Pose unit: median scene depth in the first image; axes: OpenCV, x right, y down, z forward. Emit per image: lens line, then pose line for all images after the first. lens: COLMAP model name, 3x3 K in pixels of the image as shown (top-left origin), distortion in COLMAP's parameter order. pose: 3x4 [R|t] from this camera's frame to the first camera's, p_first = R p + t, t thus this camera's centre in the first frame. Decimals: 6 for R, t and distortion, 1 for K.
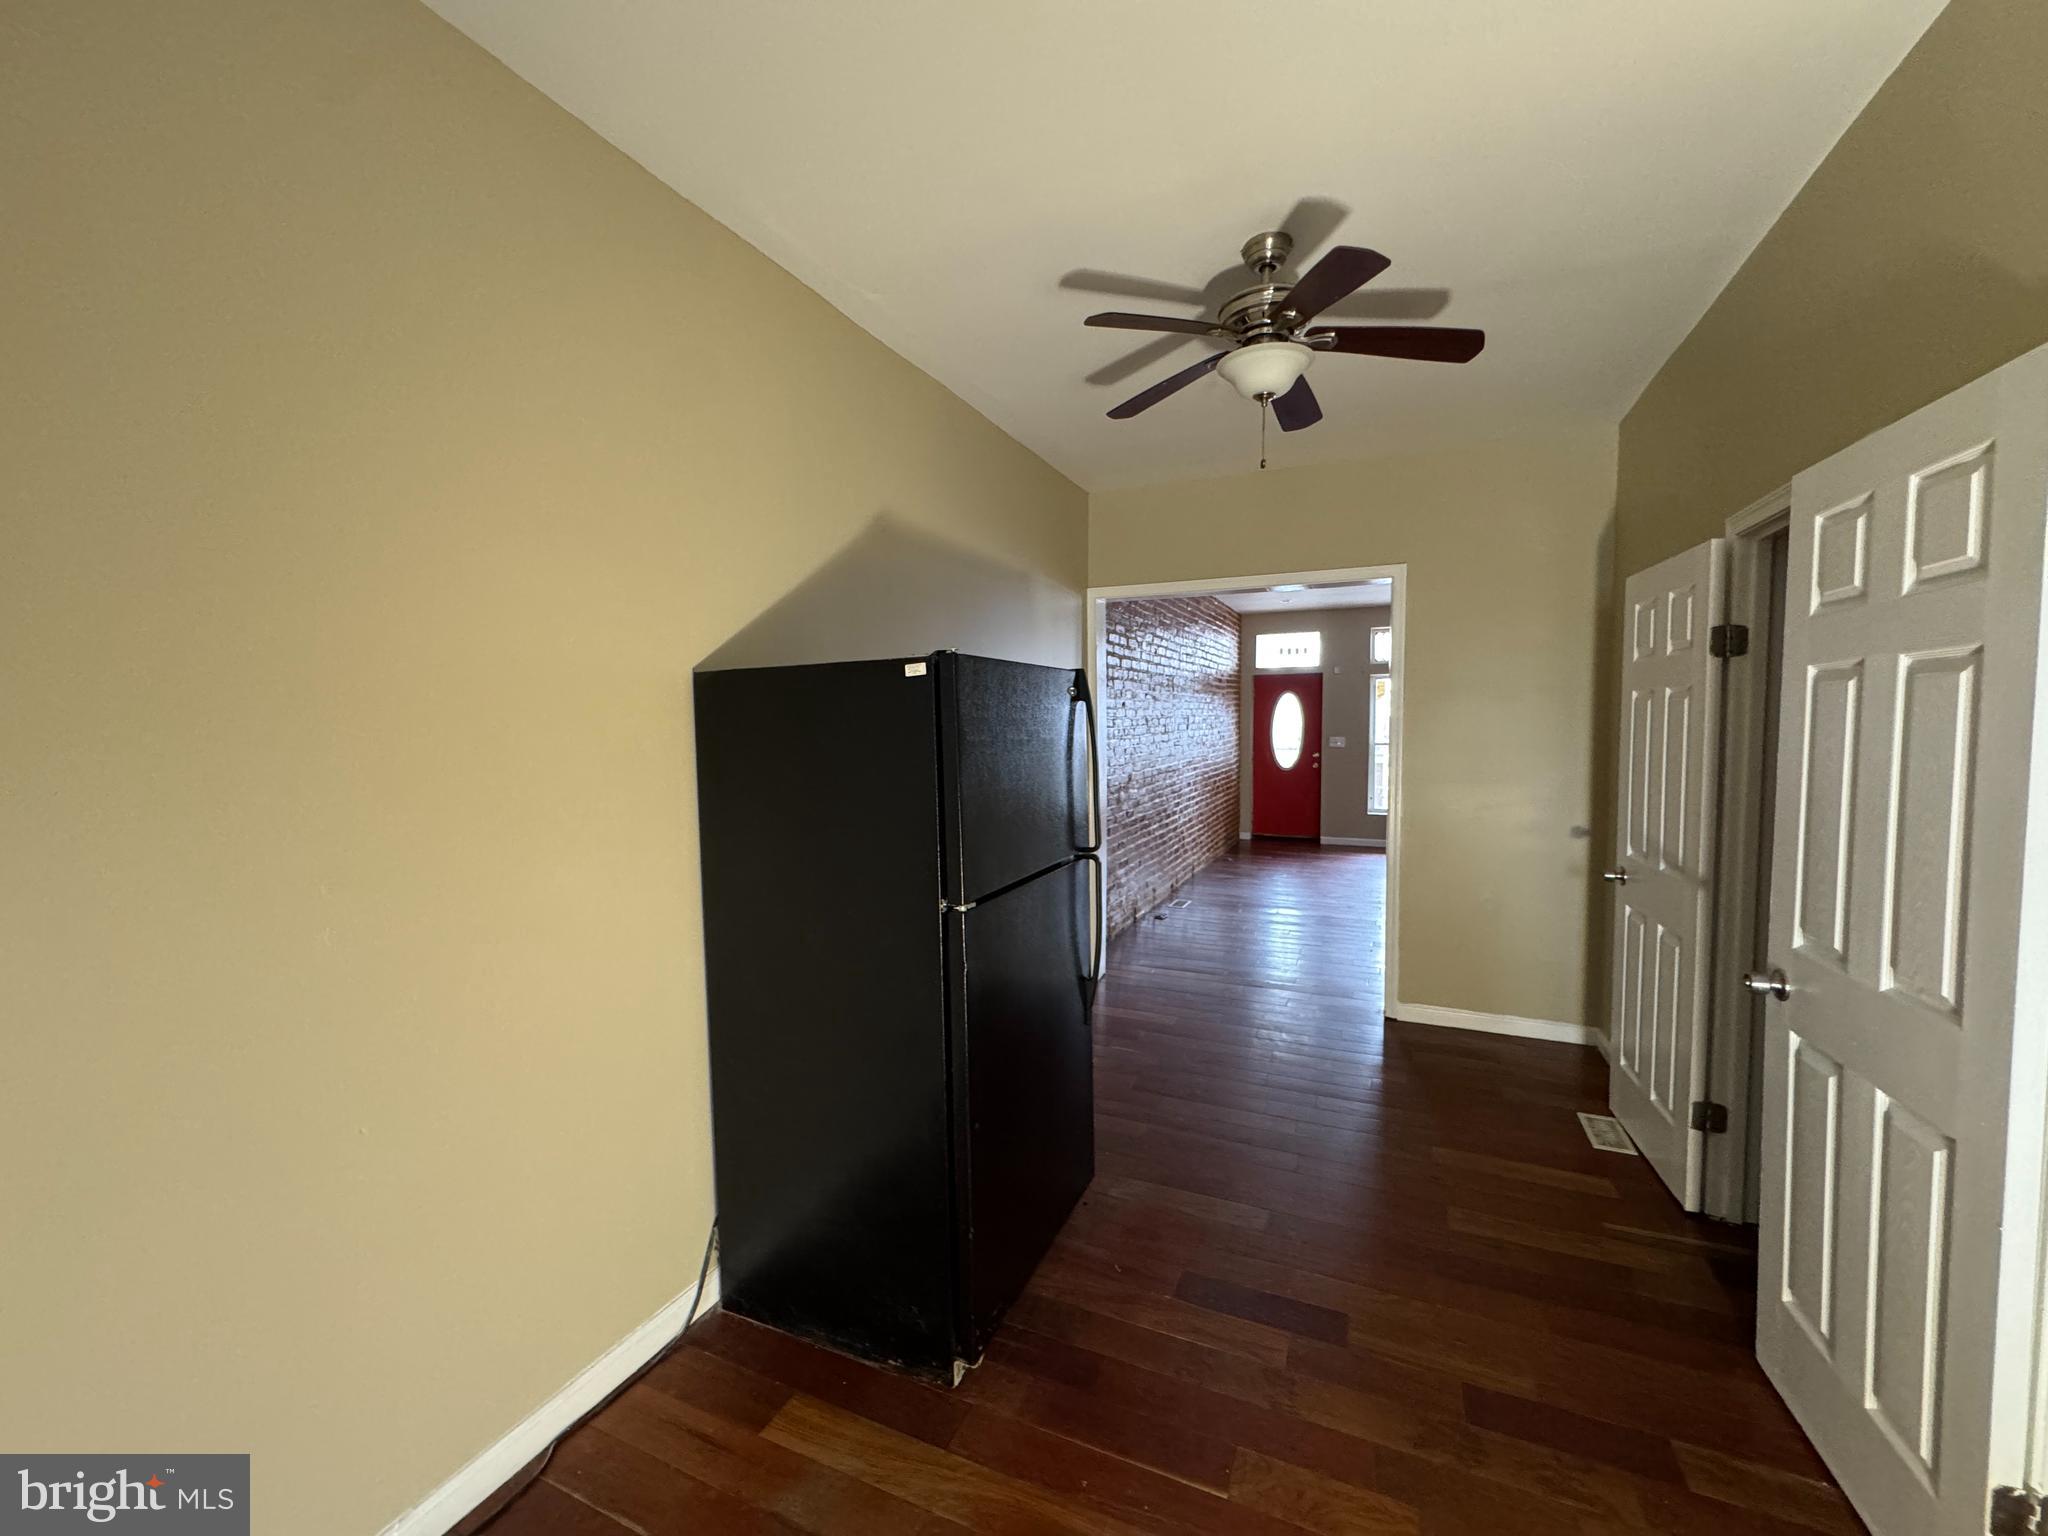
lens RADIAL K [[815.0, 0, 1025.7], [0, 815.0, 771.4], [0, 0, 1]] dist [-0.000338, 0.000432]
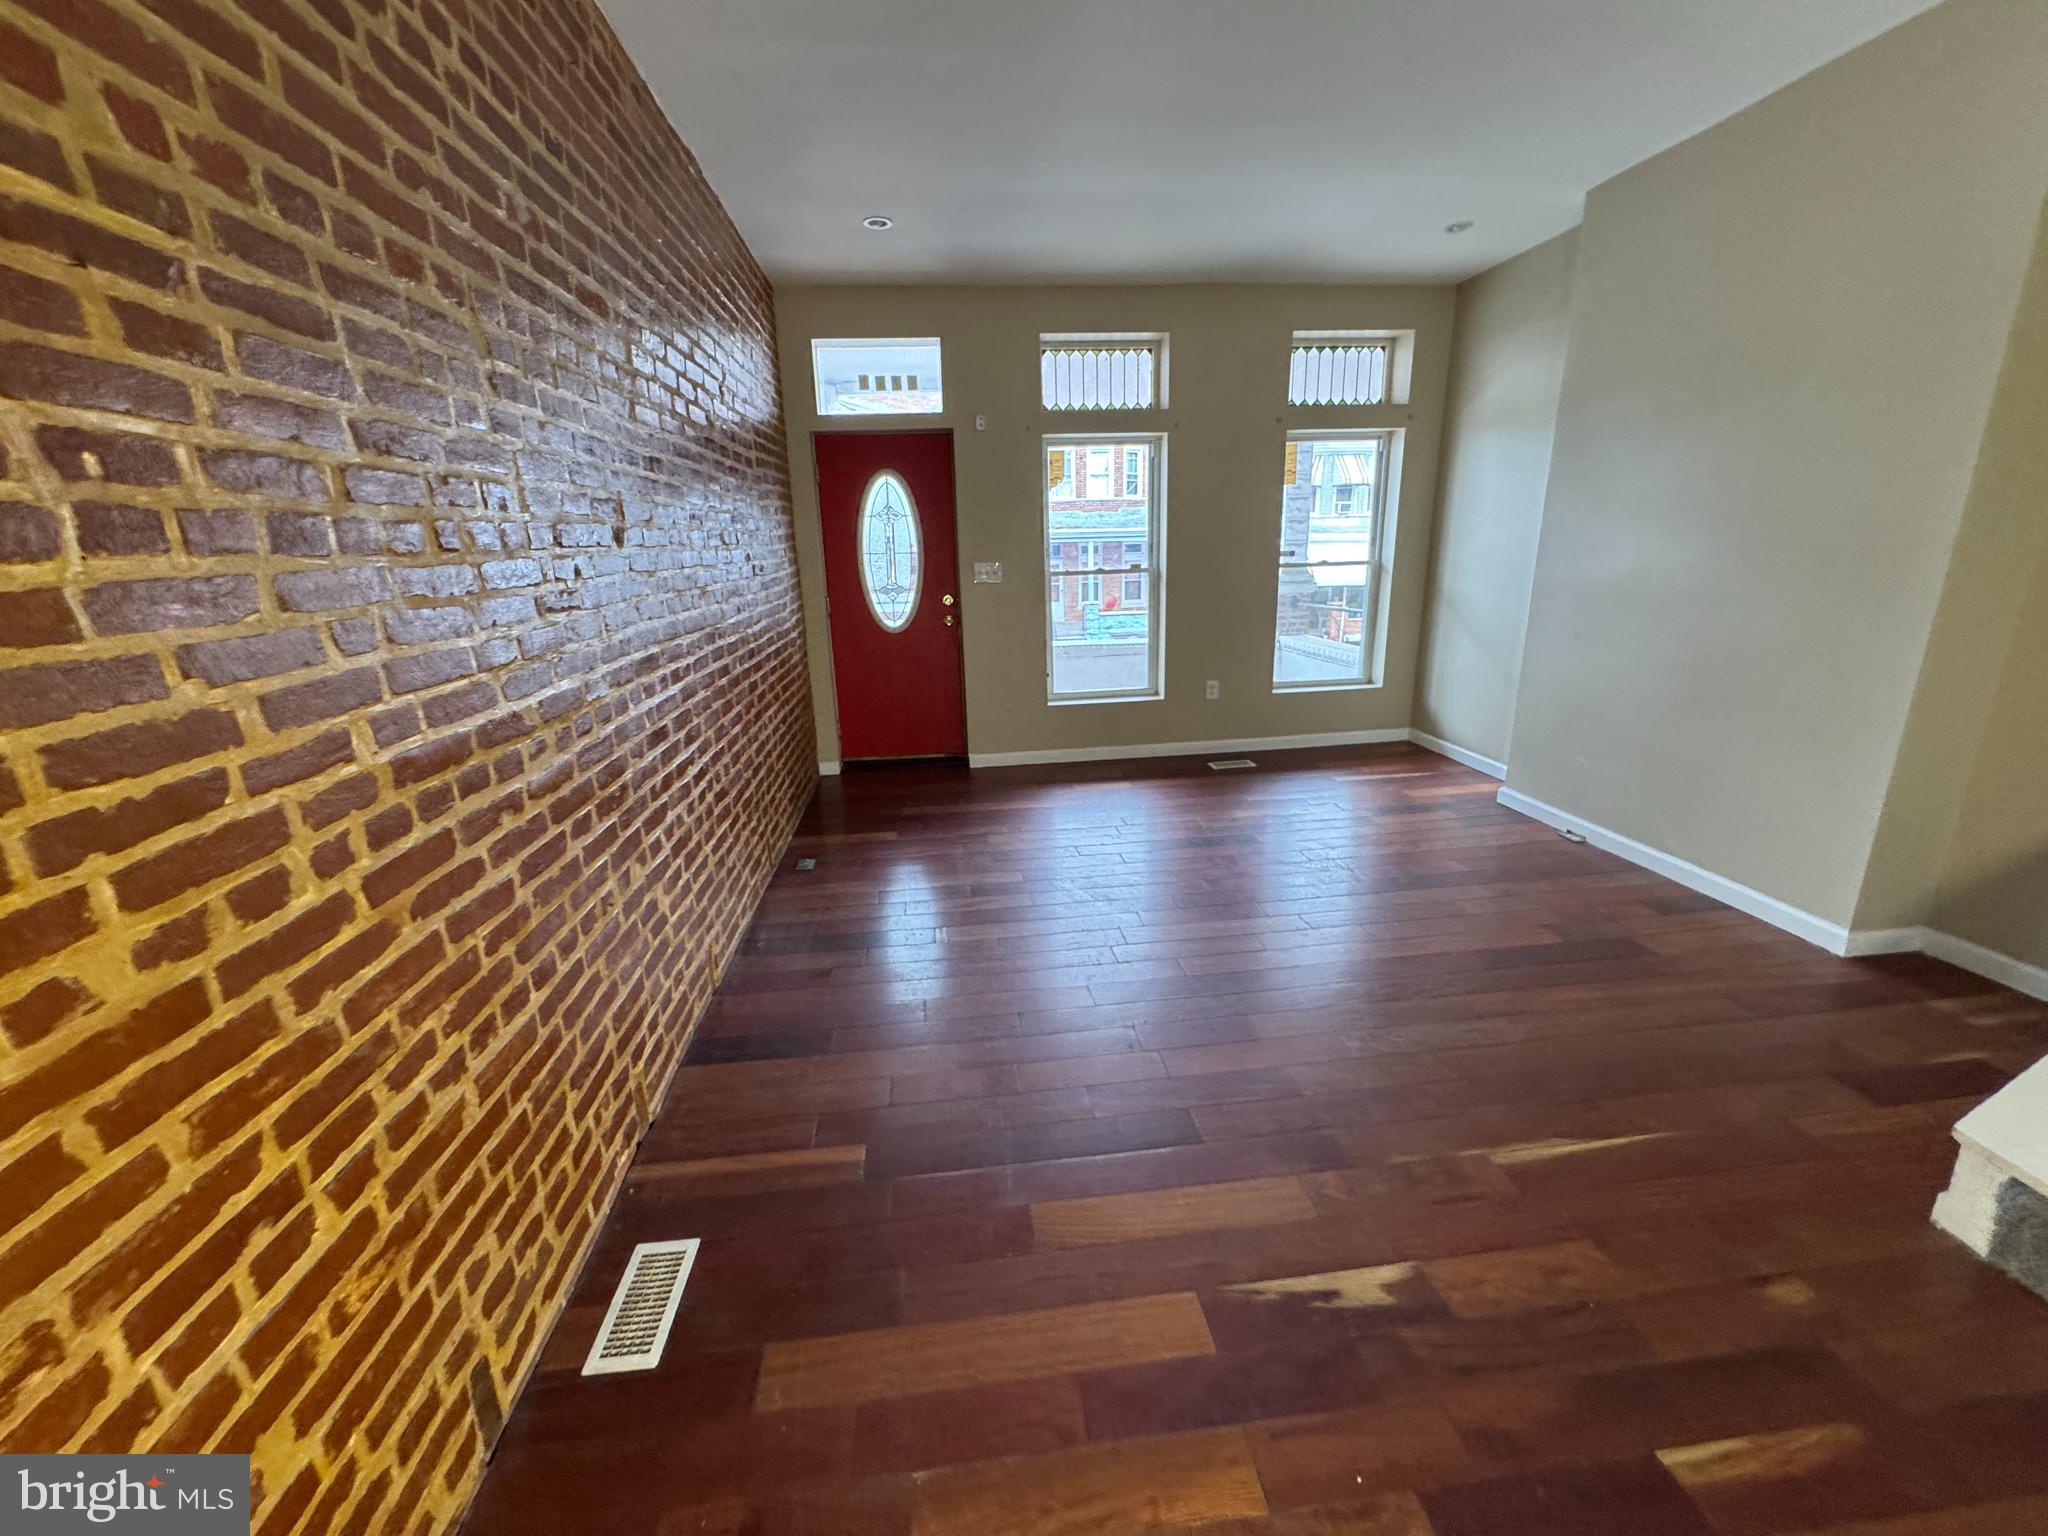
lens RADIAL K [[815.0, 0, 1026.9], [0, 815.0, 770.2], [0, 0, 1]] dist [-0.000338, 0.000432]
pose [[0.866839, -0.144977, 0.477044, 0.138511], [0.048928, 0.976908, 0.207982, -0.019881], [-0.496181, -0.156946, 0.853916, 0.520886]]
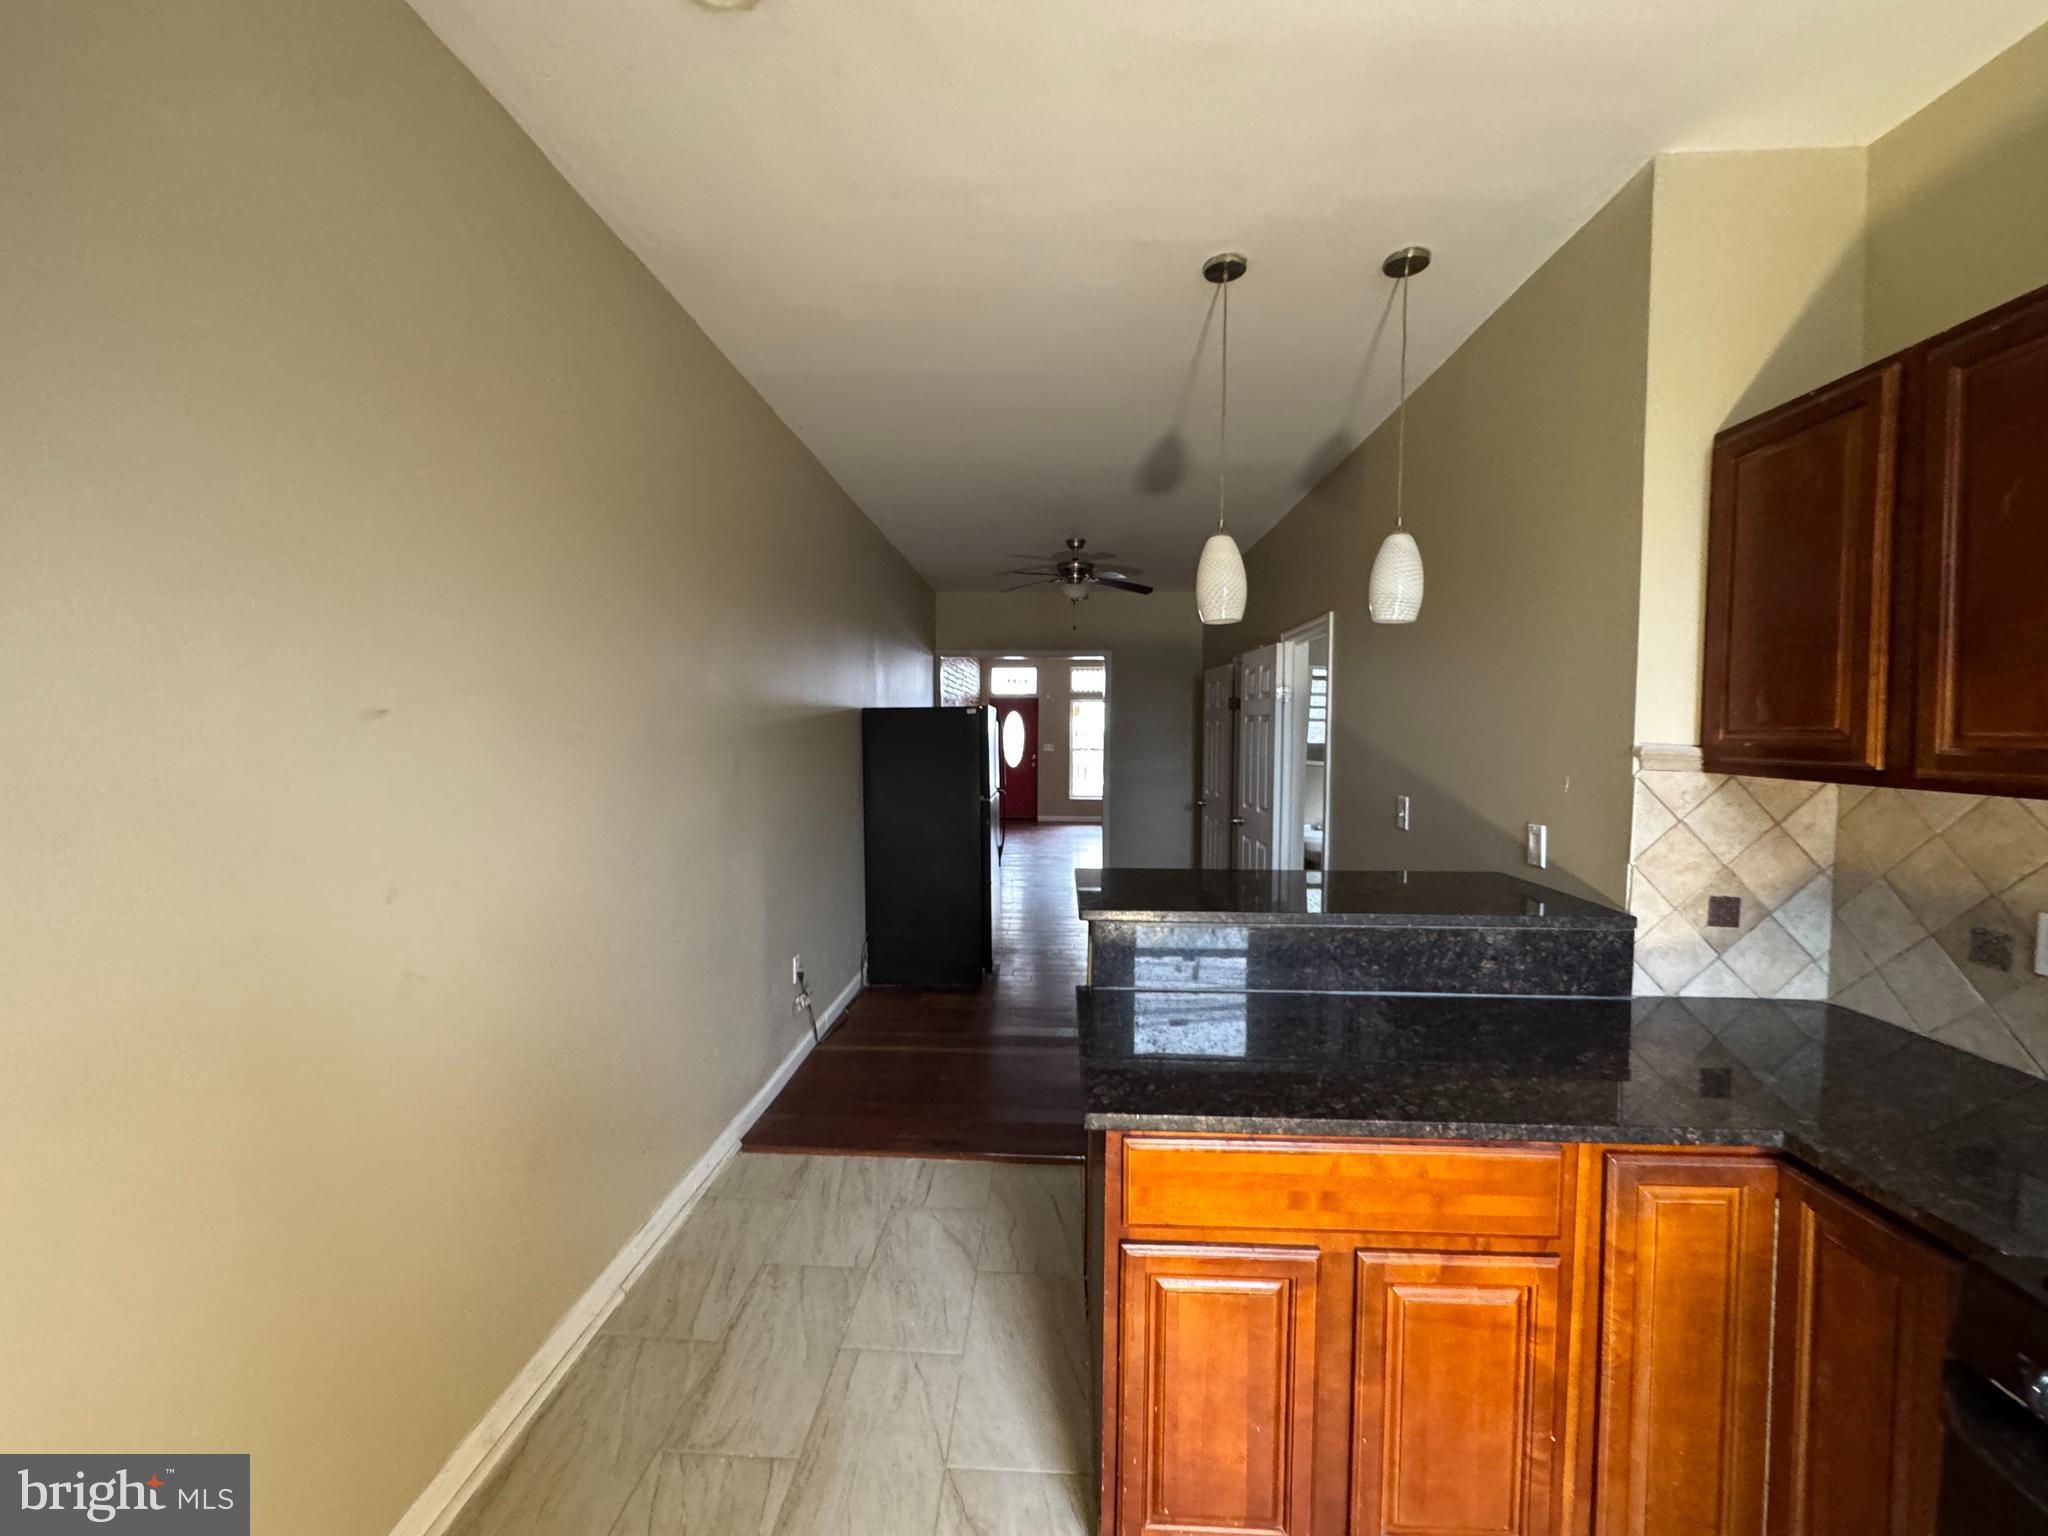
lens RADIAL K [[815.0, 0, 1019.3], [0, 815.0, 764.4], [0, 0, 1]] dist [-0.000338, 0.000432]
pose [[0.930012, 0.000076, 0.367529, -0.179290], [0.007057, 0.999812, -0.018064, 0.018043], [-0.367462, 0.019394, 0.929836, -0.285470]]
